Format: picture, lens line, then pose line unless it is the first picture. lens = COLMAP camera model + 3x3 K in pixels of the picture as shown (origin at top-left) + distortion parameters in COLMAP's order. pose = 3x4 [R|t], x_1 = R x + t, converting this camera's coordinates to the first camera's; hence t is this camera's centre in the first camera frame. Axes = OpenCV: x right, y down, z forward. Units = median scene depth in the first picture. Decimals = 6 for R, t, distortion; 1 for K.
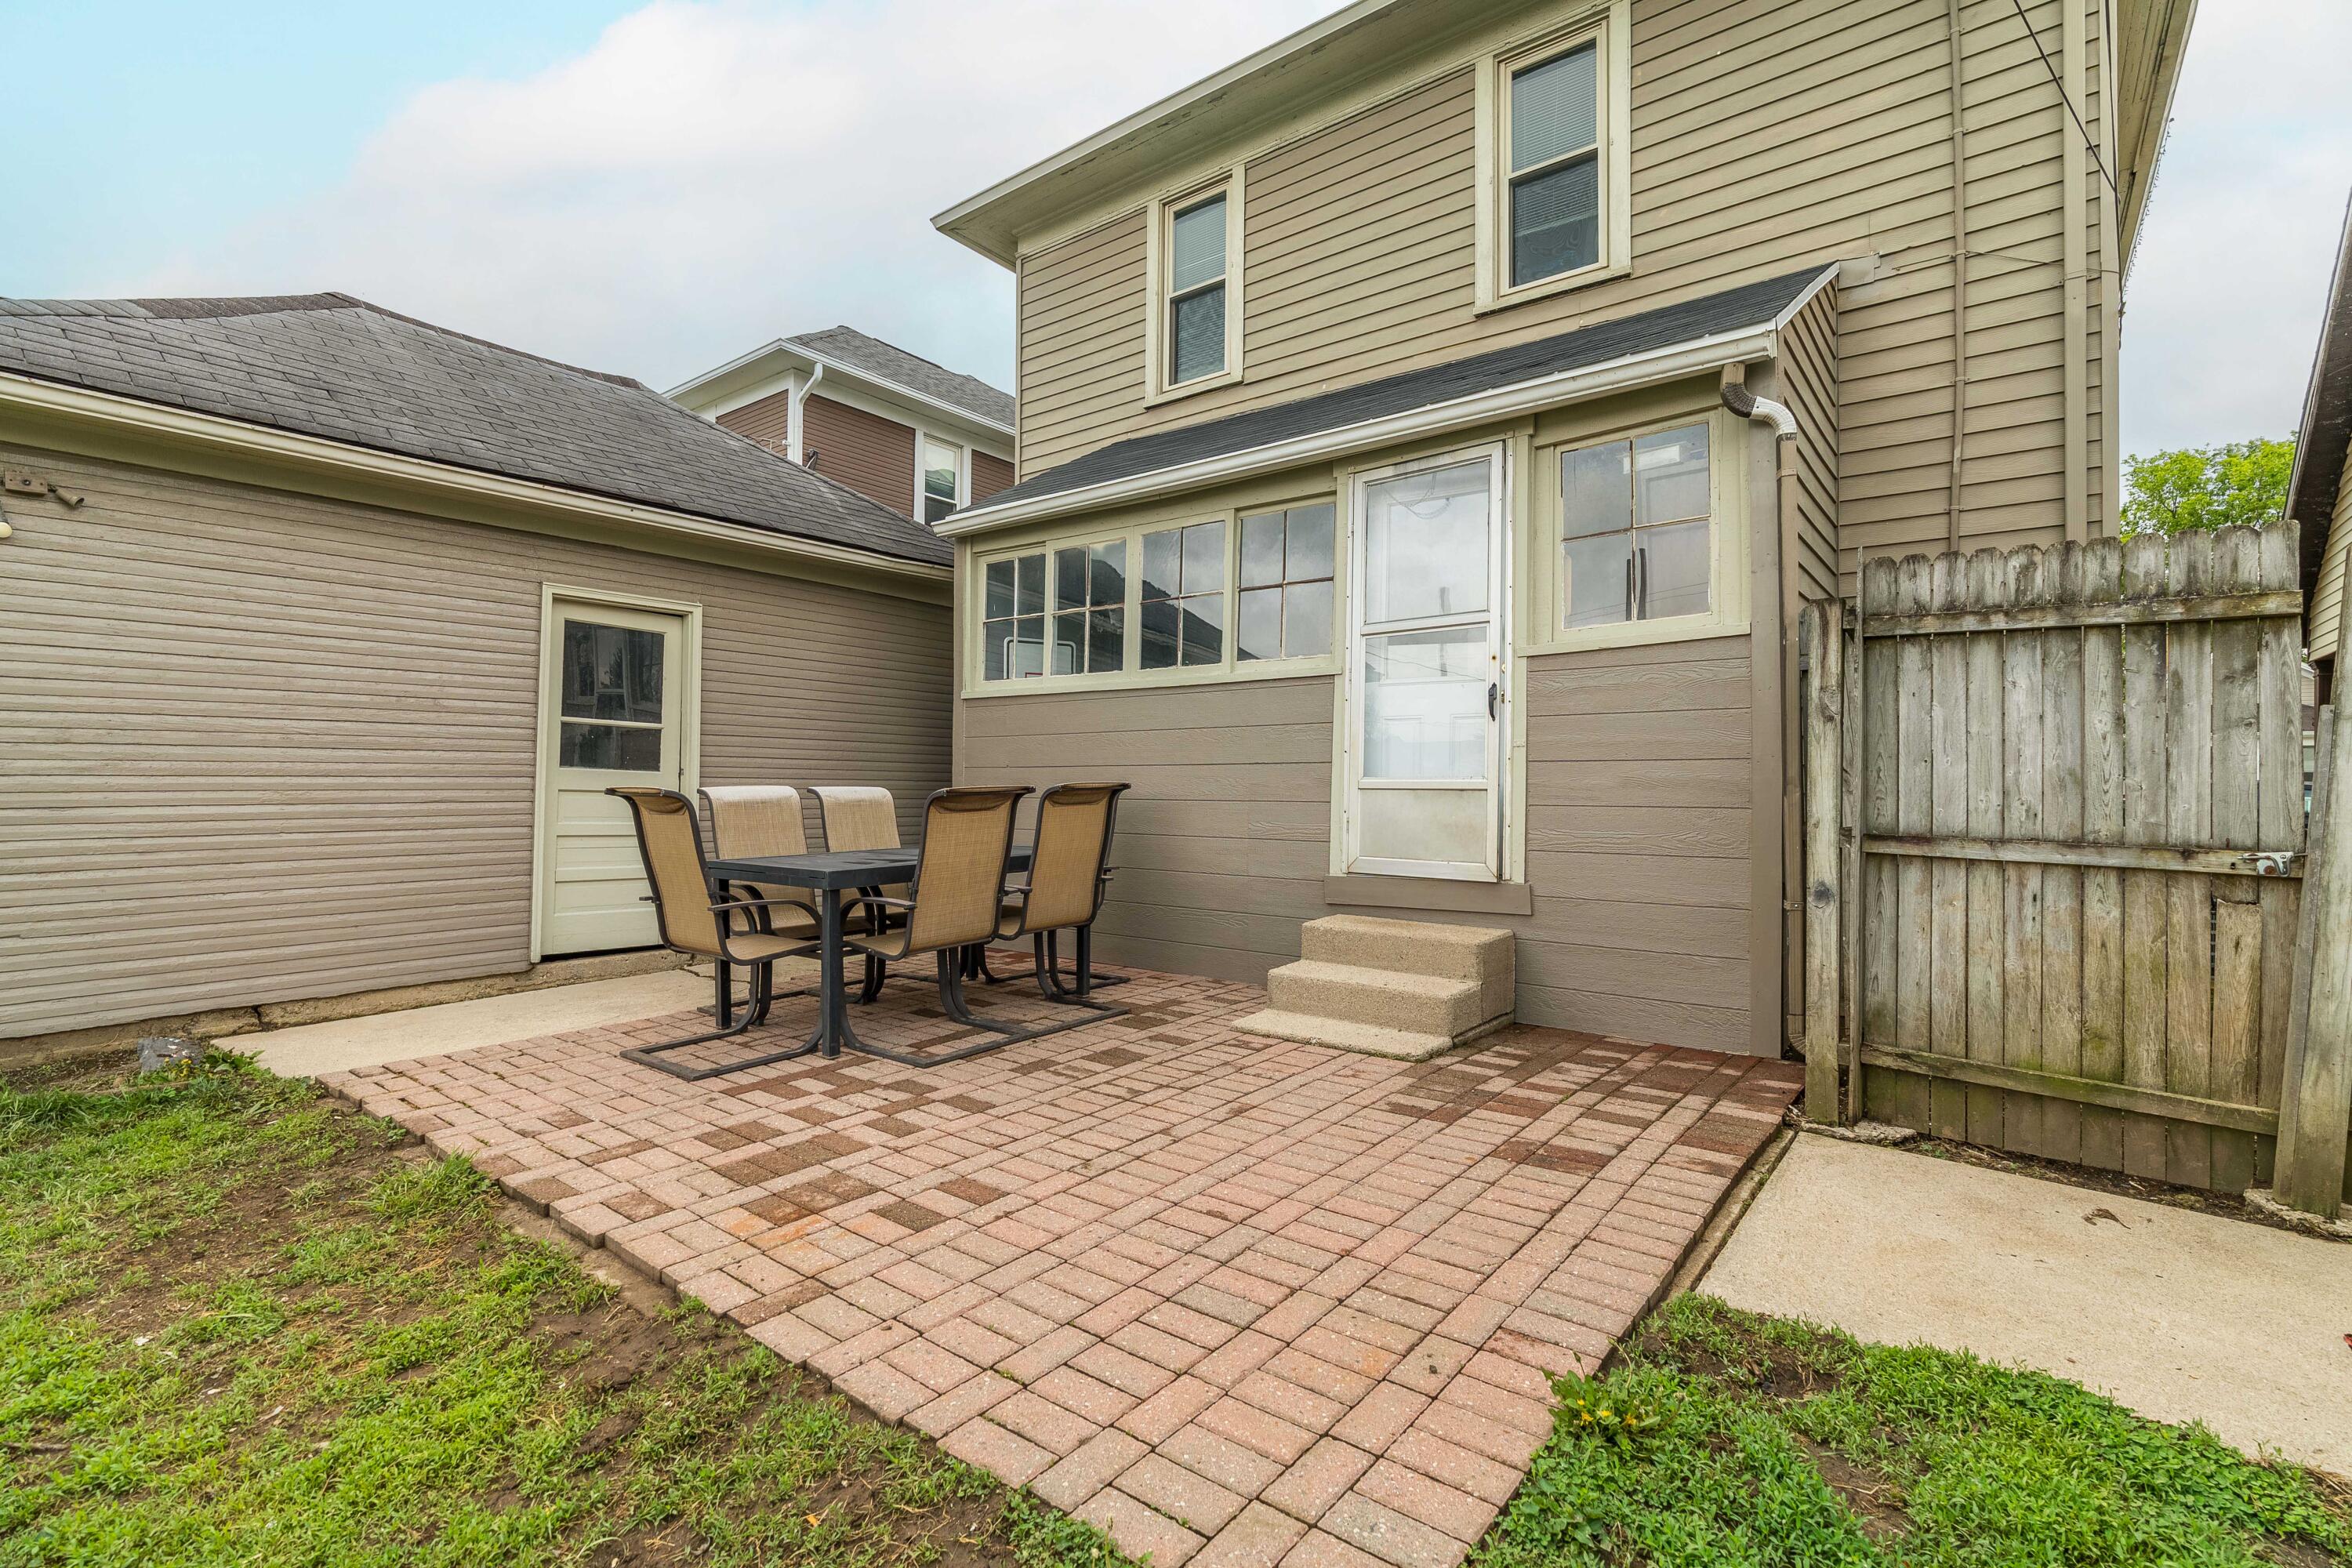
lens RADIAL K [[1072.4, 0, 1165.0], [0, 1072.4, 786.0], [0, 0, 1]] dist [-0.002725, -0.000219]
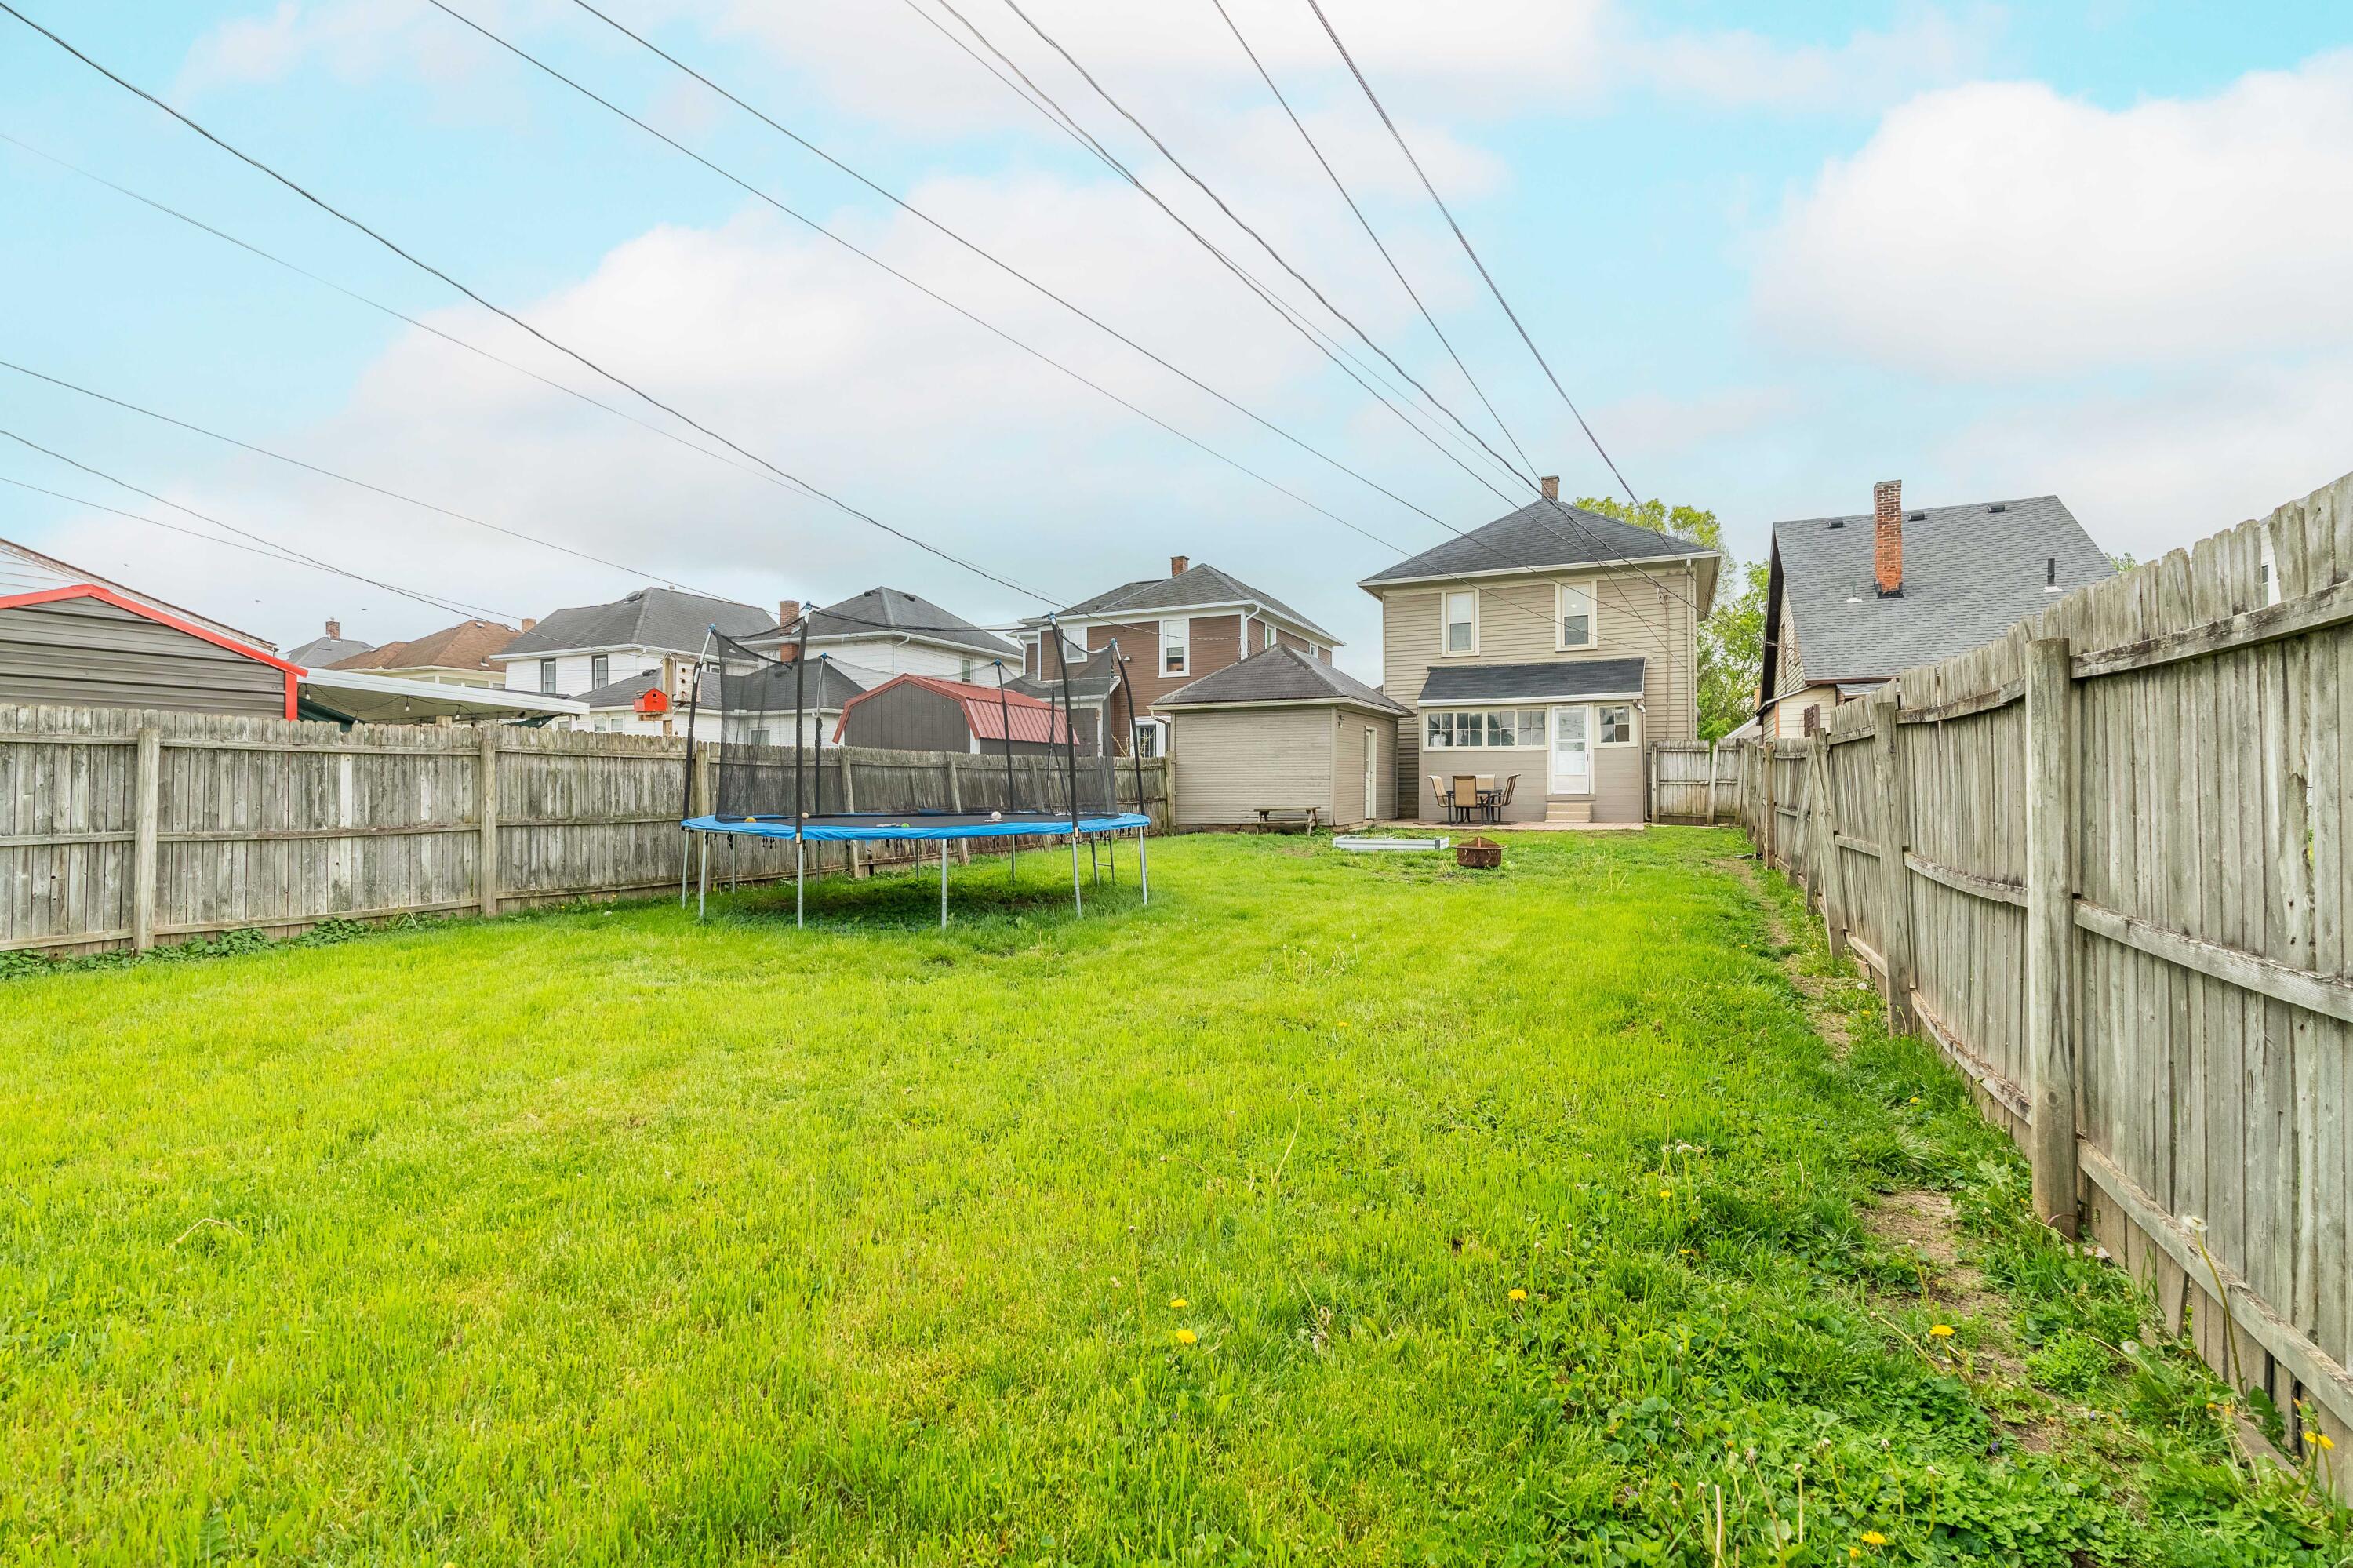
lens RADIAL K [[1072.9, 0, 1165.5], [0, 1072.9, 786.0], [0, 0, 1]] dist [-0.002725, -0.000219]
pose [[0.977657, -0.003949, 0.210170, -2.126703], [0.004196, 0.999991, -0.000732, 0.039028], [-0.210165, 0.001597, 0.977665, -2.765392]]
